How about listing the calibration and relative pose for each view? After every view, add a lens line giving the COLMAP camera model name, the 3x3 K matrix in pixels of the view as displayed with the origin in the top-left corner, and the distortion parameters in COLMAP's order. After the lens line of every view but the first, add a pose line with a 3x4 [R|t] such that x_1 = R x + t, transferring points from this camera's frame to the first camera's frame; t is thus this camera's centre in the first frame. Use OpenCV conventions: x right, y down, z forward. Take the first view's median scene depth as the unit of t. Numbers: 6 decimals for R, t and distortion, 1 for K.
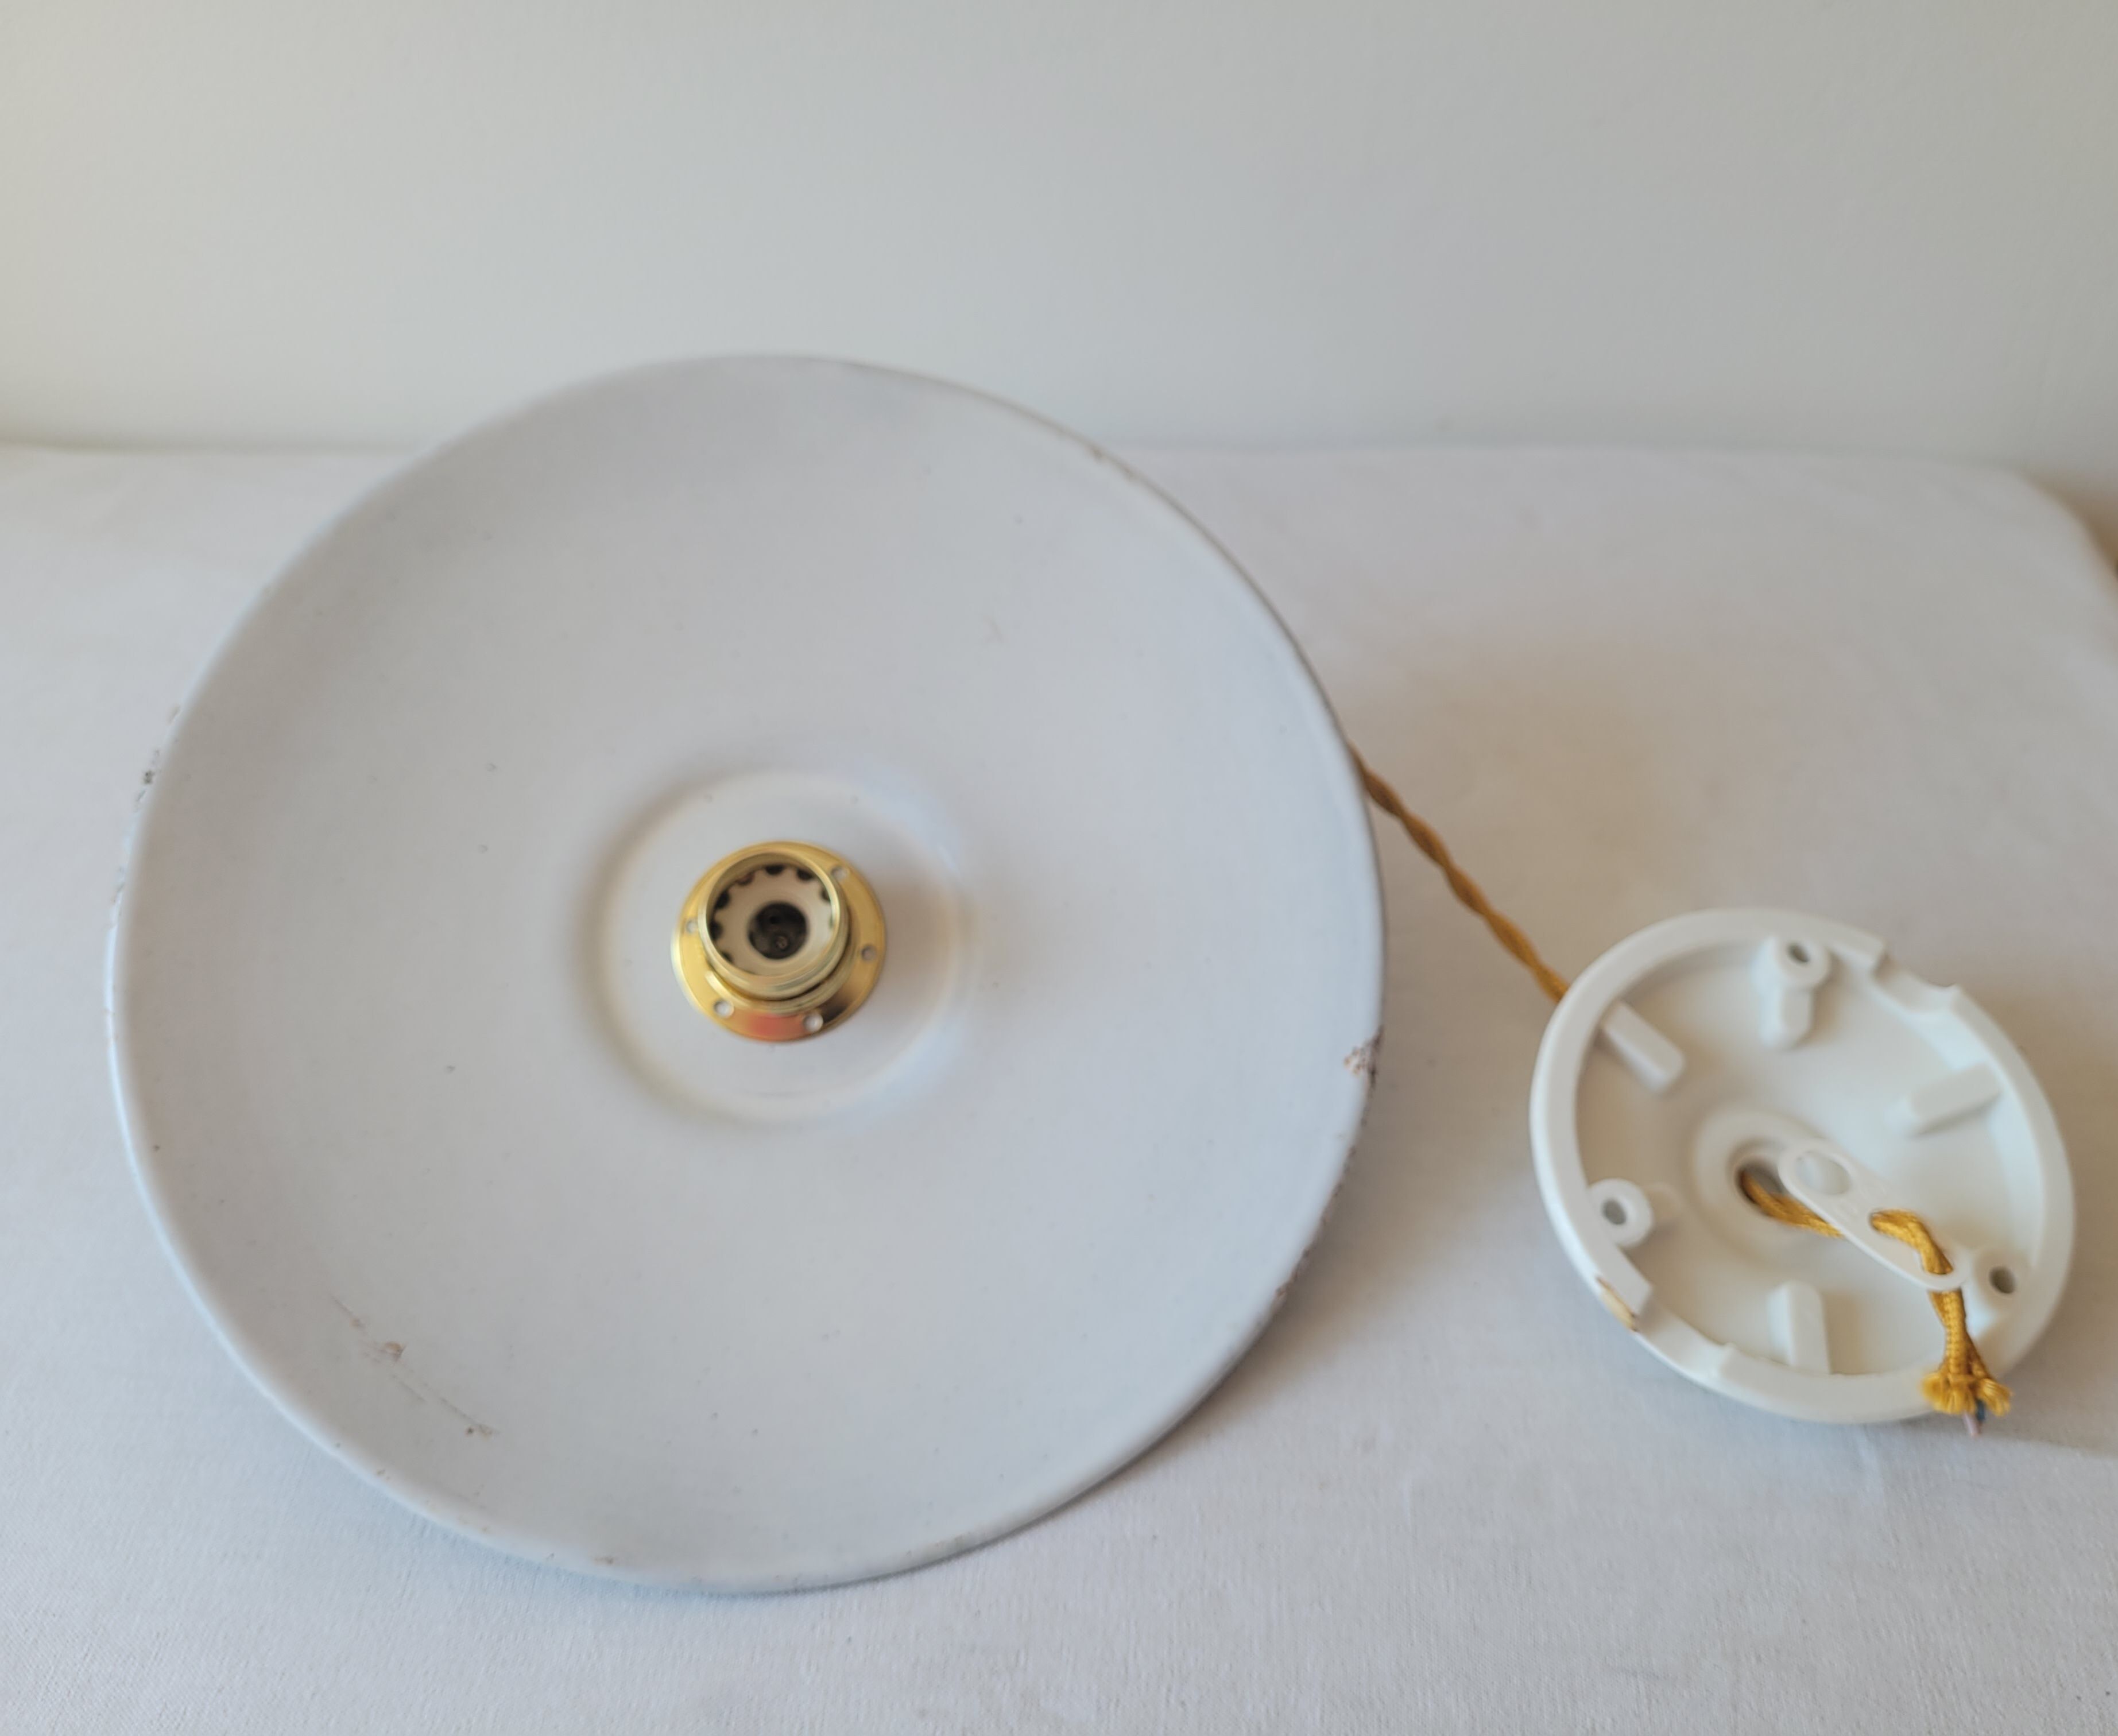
lens RADIAL K [[1716.9, 0, 1059.0], [0, 1716.9, 868.0], [0, 0, 1]] dist [0.004580, 0.004225]
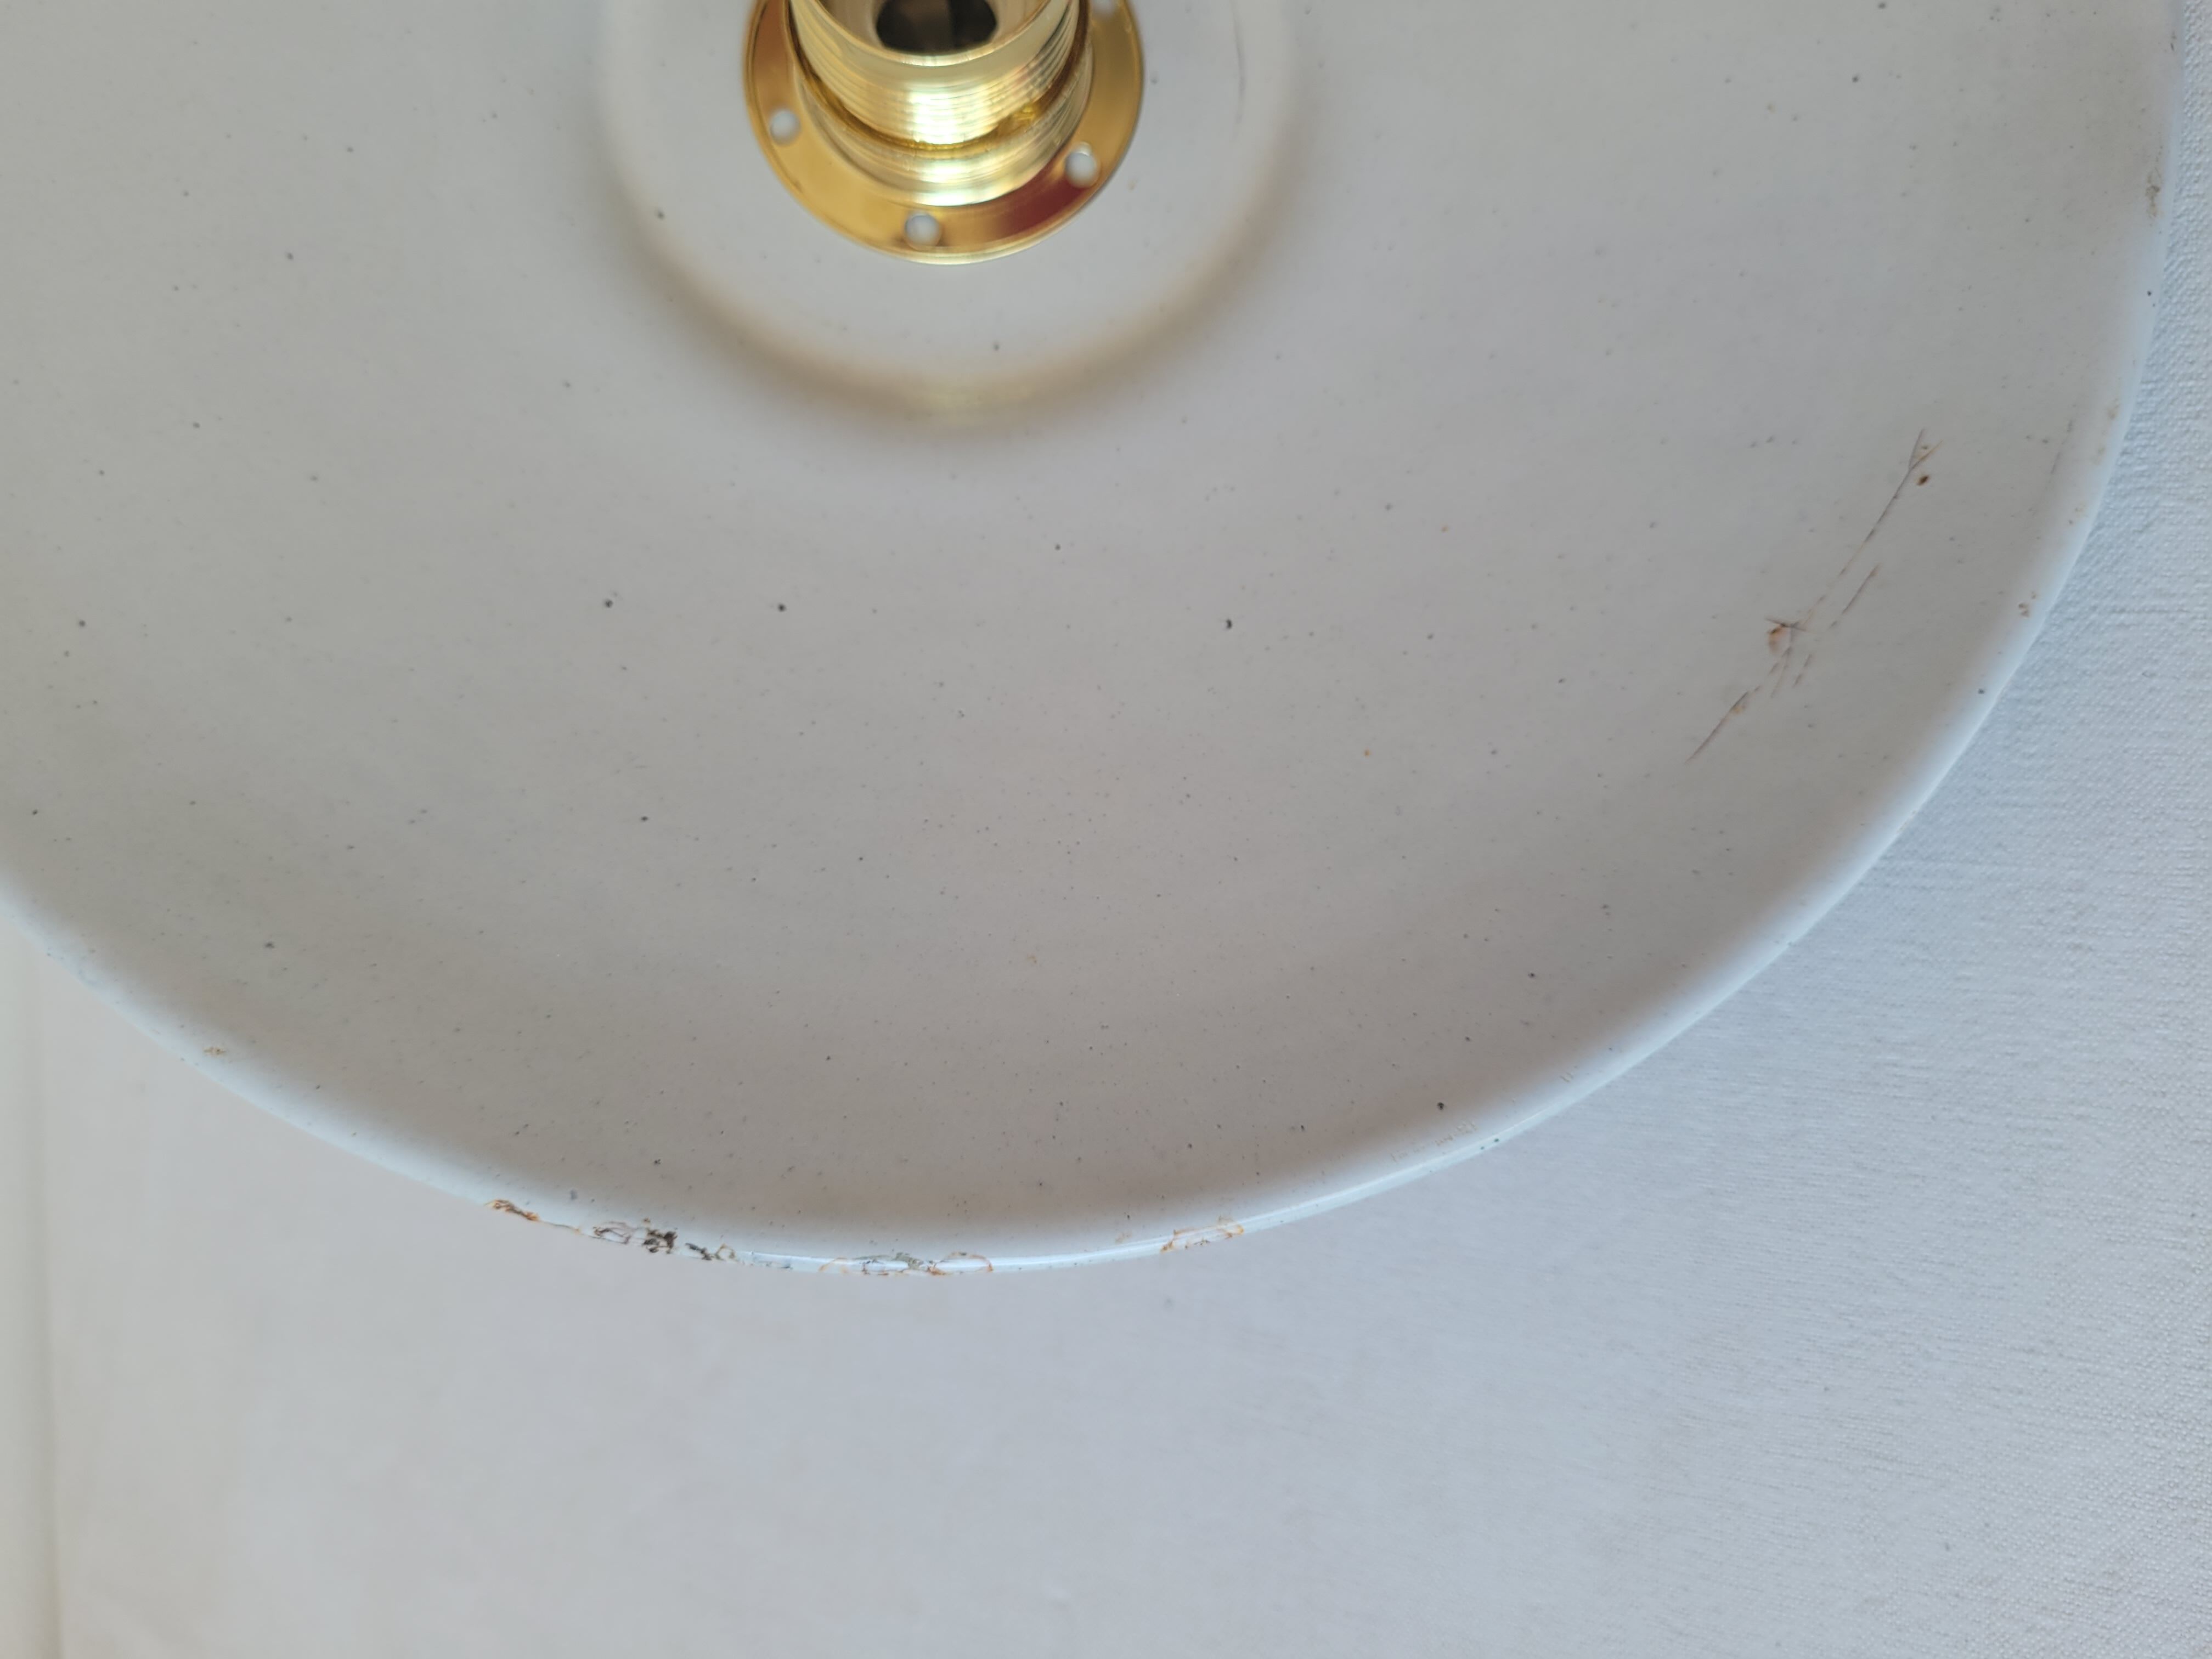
lens RADIAL K [[1673.2, 0, 1106.0], [0, 1673.2, 829.5], [0, 0, 1]] dist [-0.001954, -0.001049]
pose [[-0.014109, -0.999711, -0.019477, -0.434284], [0.960715, -0.018953, 0.276887, -0.063321], [-0.277177, -0.014806, 0.960705, 0.562920]]
